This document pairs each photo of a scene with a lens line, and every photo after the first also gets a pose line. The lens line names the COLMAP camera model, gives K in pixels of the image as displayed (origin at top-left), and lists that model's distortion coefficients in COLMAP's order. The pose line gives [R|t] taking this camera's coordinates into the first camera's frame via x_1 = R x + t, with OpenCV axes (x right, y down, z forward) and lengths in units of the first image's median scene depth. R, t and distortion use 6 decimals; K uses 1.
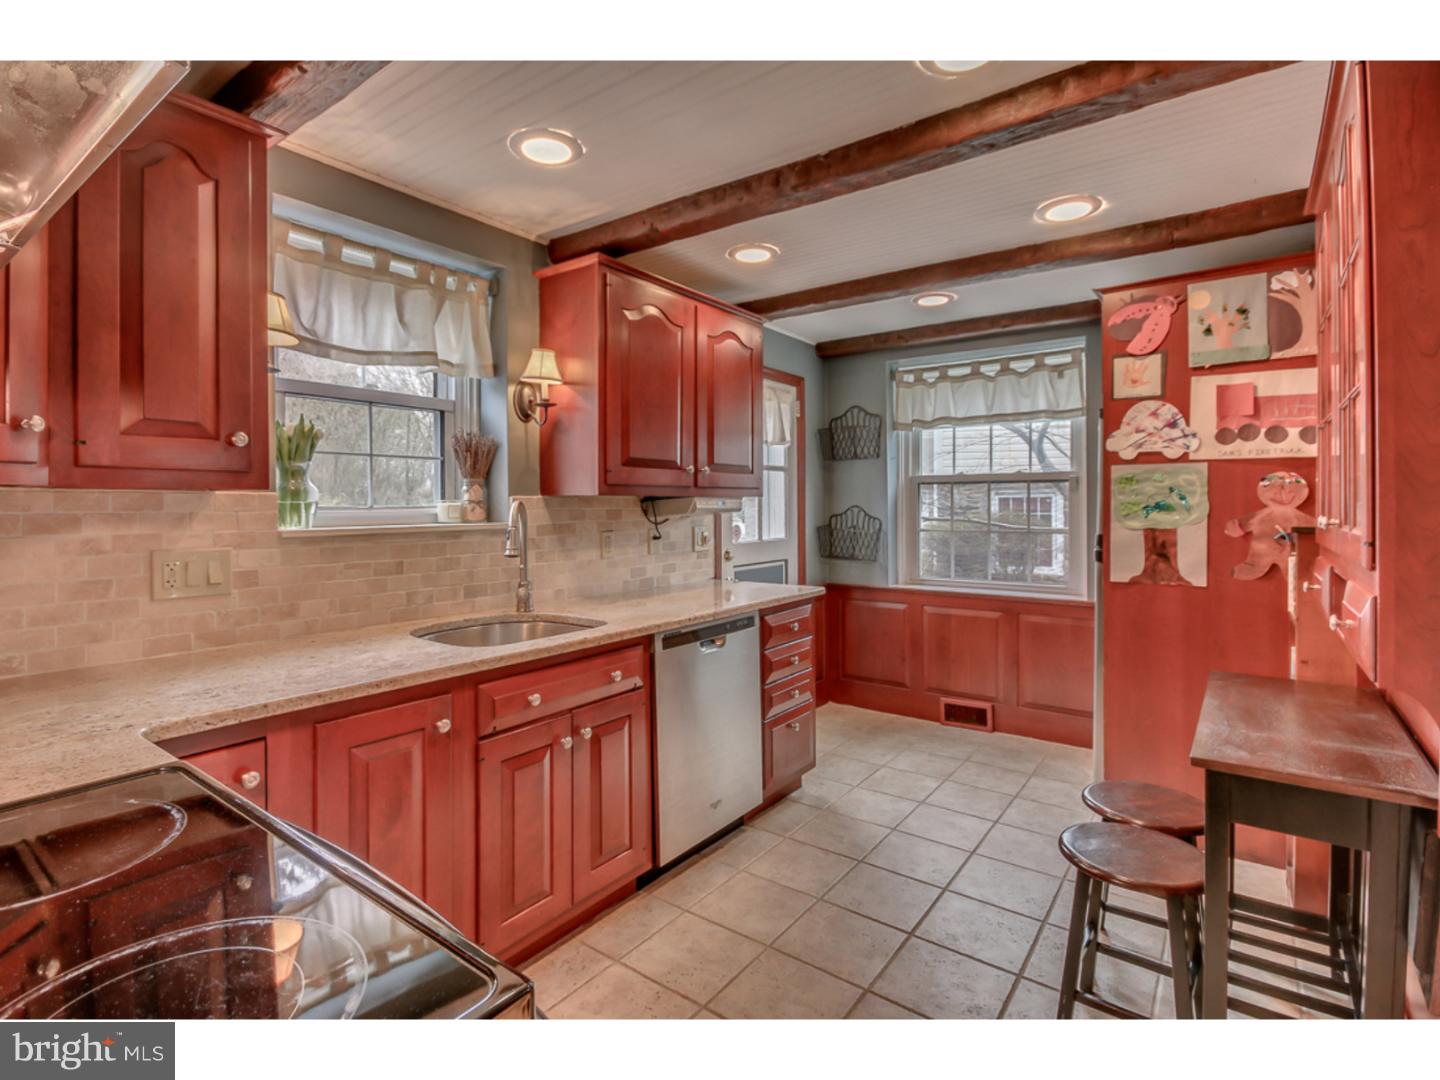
lens RADIAL K [[708.2, 0, 716.2], [0, 708.2, 508.6], [0, 0, 1]] dist [-0.003049, -0.000015]
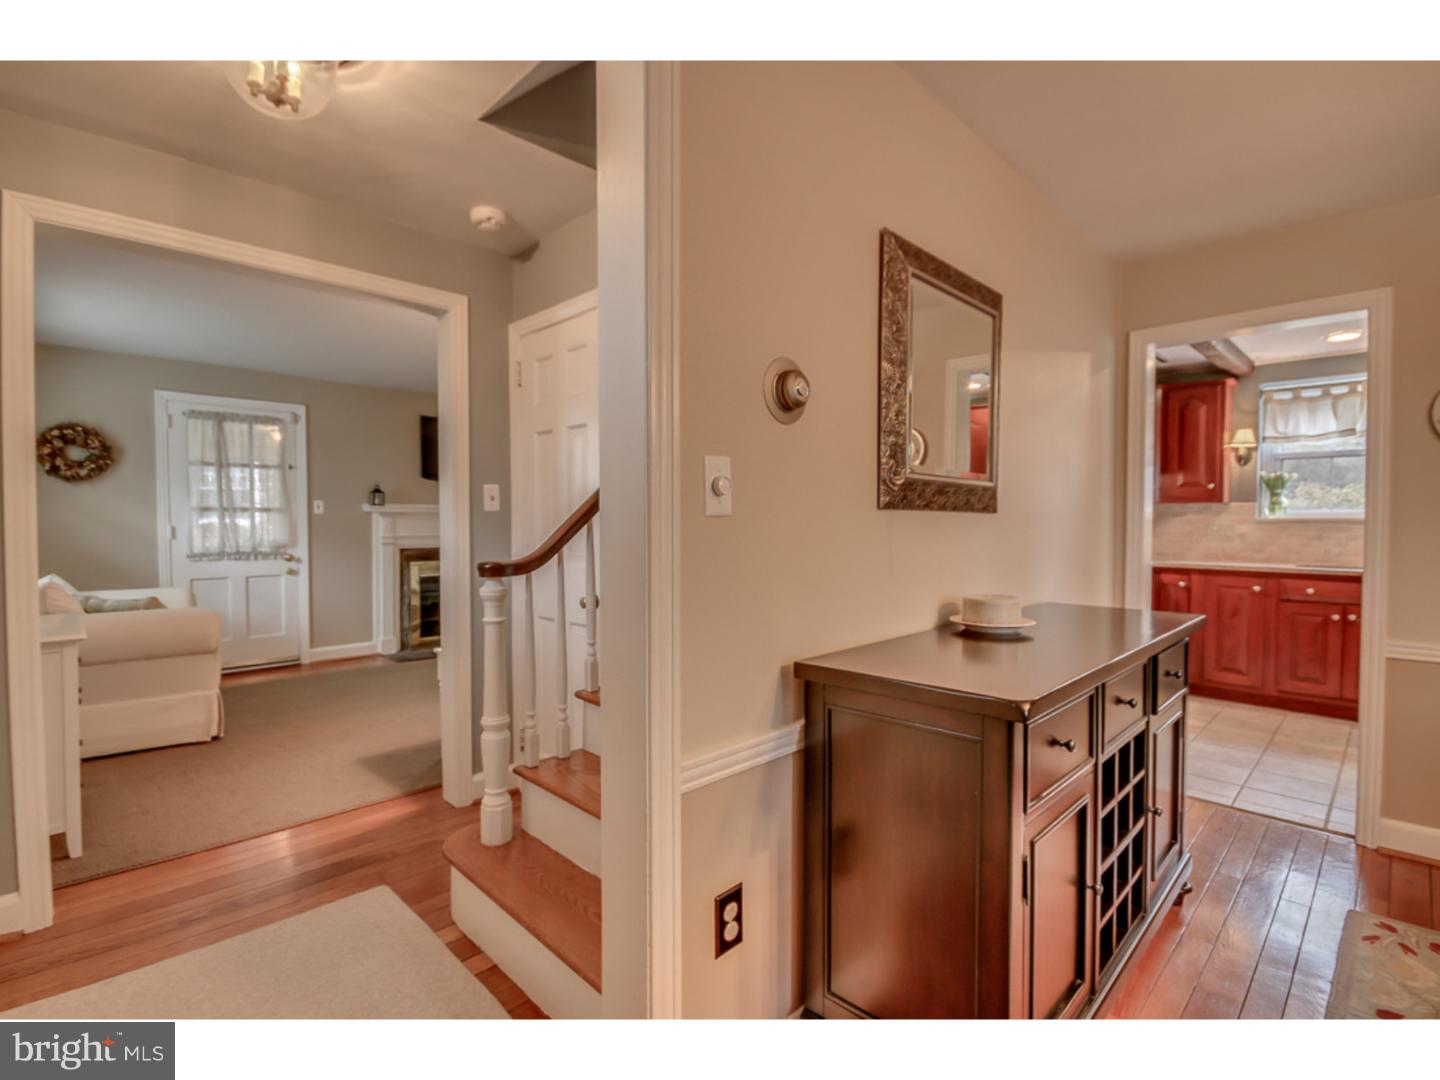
lens RADIAL K [[680.0, 0, 740.6], [0, 680.0, 539.0], [0, 0, 1]] dist [-0.001013, -0.000003]
pose [[-0.129986, 0.030107, -0.991059, 1.676272], [-0.008083, 0.999473, 0.031423, 0.036287], [0.991483, 0.012095, -0.129674, -0.424818]]
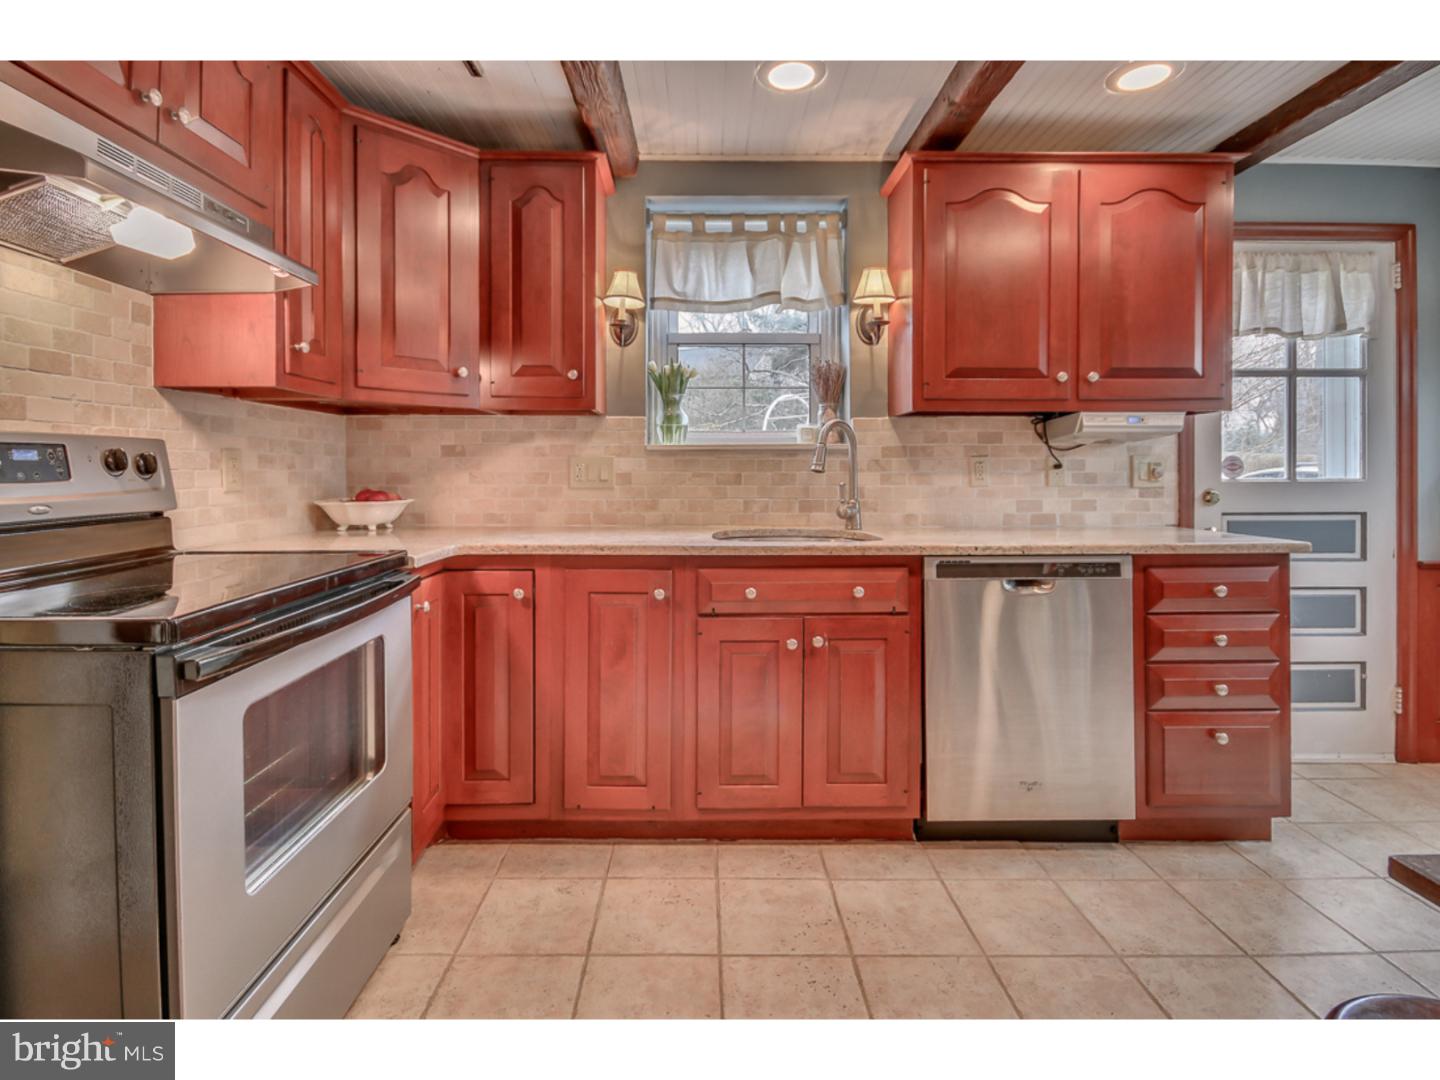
lens RADIAL K [[719.4, 0, 705.1], [0, 719.4, 466.3], [0, 0, 1]] dist [-0.001845, 0.000798]
pose [[0.600623, 0.001564, -0.799531, 0.449578], [-0.007767, 0.999962, -0.003879, 0.062861], [0.799495, 0.008539, 0.600613, 0.218576]]
